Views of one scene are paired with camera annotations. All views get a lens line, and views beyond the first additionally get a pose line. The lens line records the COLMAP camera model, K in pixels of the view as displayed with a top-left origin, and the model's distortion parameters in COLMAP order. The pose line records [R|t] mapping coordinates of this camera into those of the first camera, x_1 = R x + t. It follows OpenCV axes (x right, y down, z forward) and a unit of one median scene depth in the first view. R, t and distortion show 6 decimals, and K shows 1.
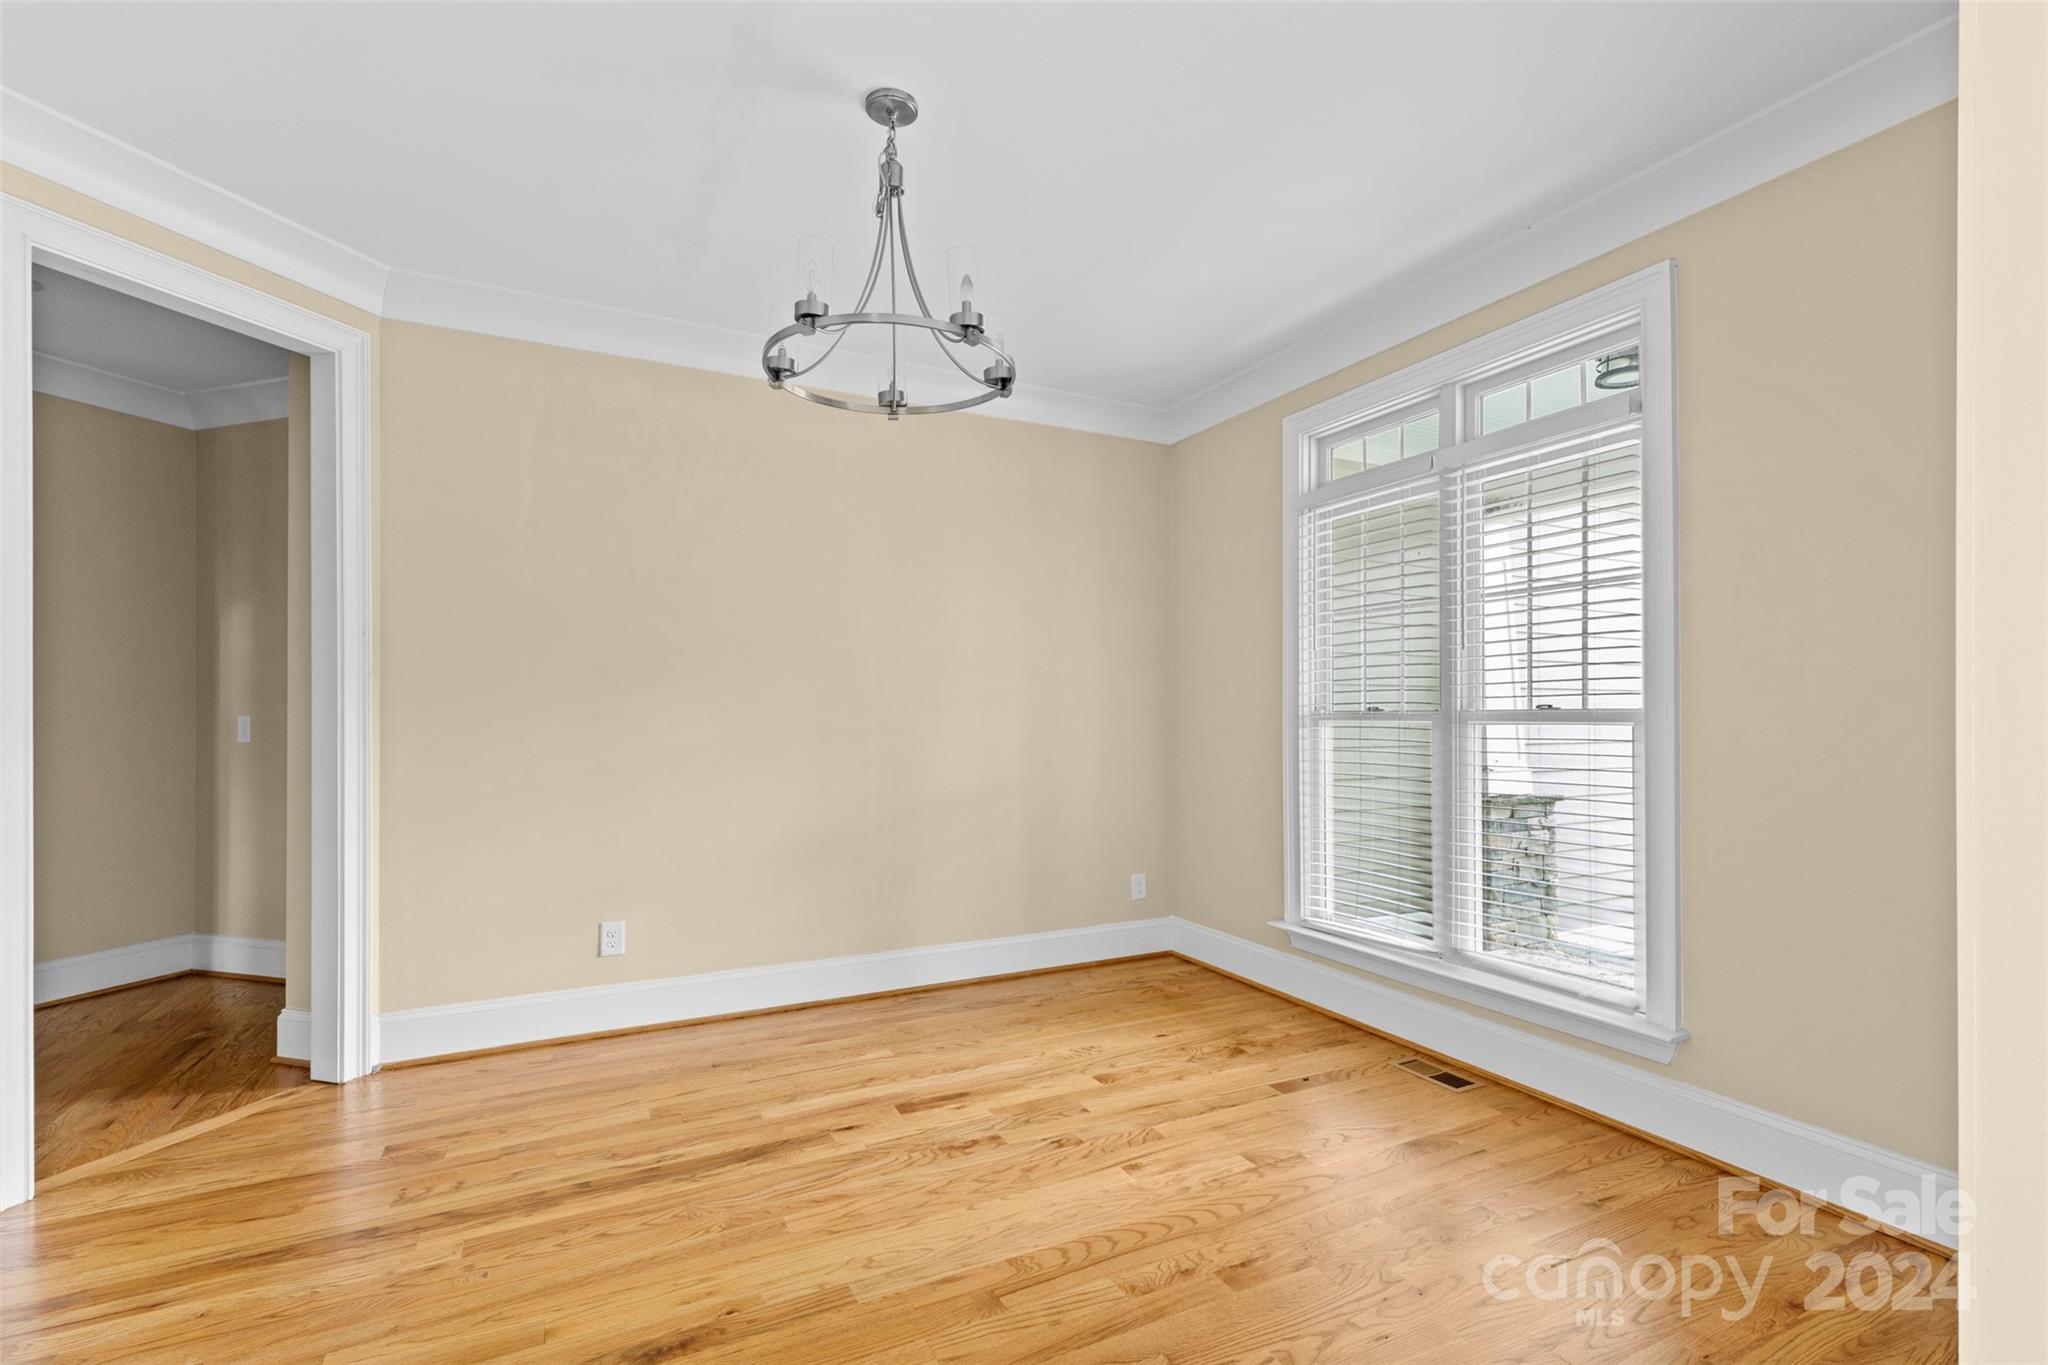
lens RADIAL K [[932.2, 0, 1051.0], [0, 932.2, 715.6], [0, 0, 1]] dist [0.003521, -0.000179]
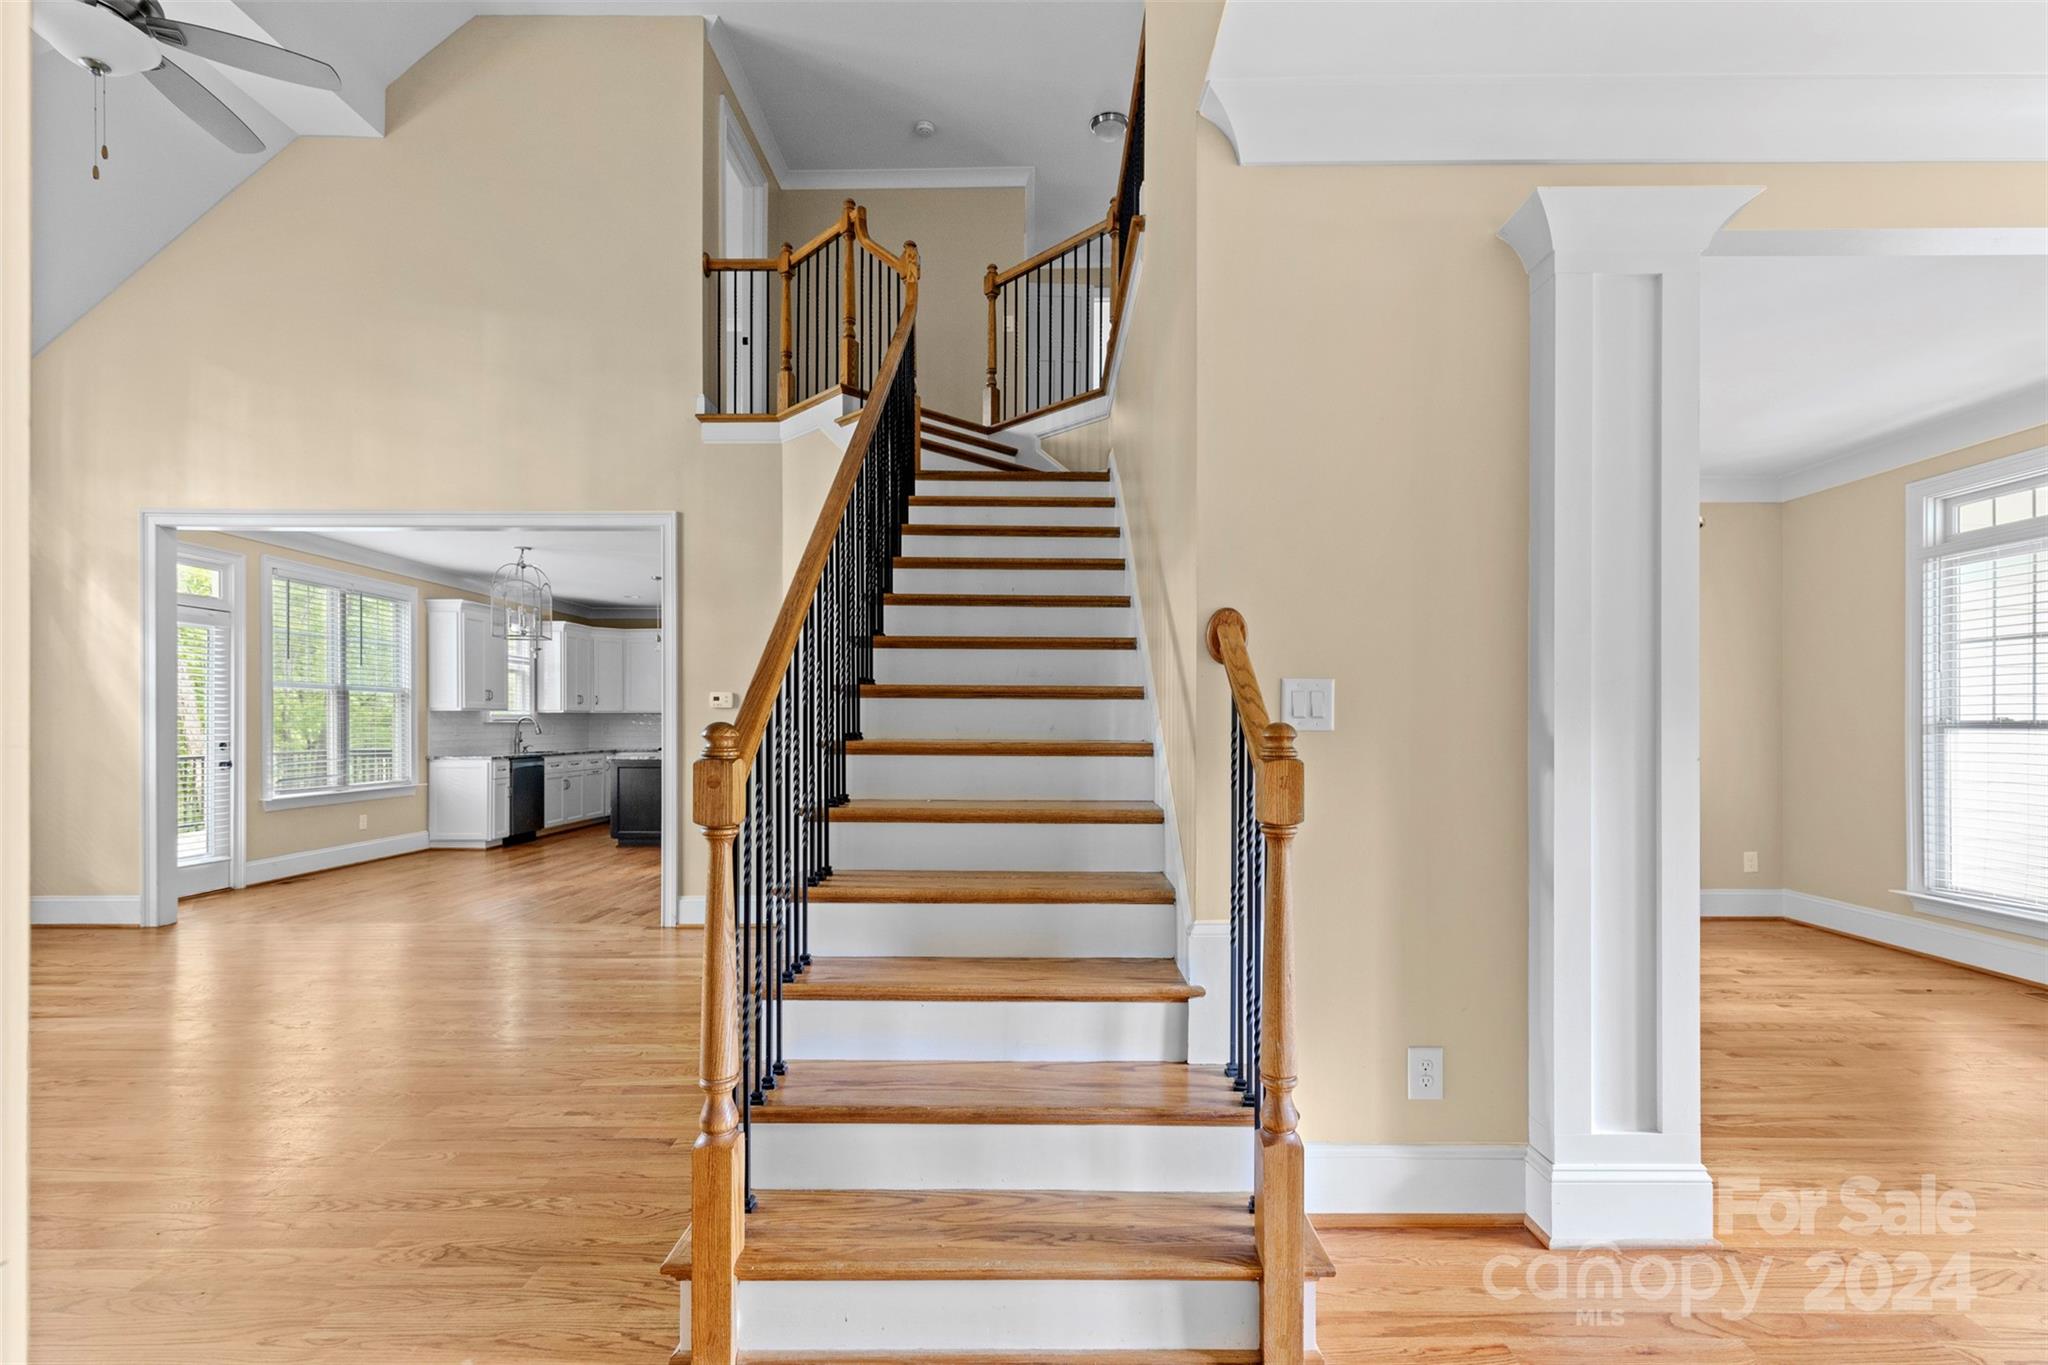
lens RADIAL K [[932.2, 0, 1041.2], [0, 932.2, 722.6], [0, 0, 1]] dist [0.003521, -0.000179]
pose [[0.878719, -0.000361, -0.477340, -0.174586], [0.002430, 0.999990, 0.003718, -0.010192], [0.477334, -0.004427, 0.878711, -0.666477]]
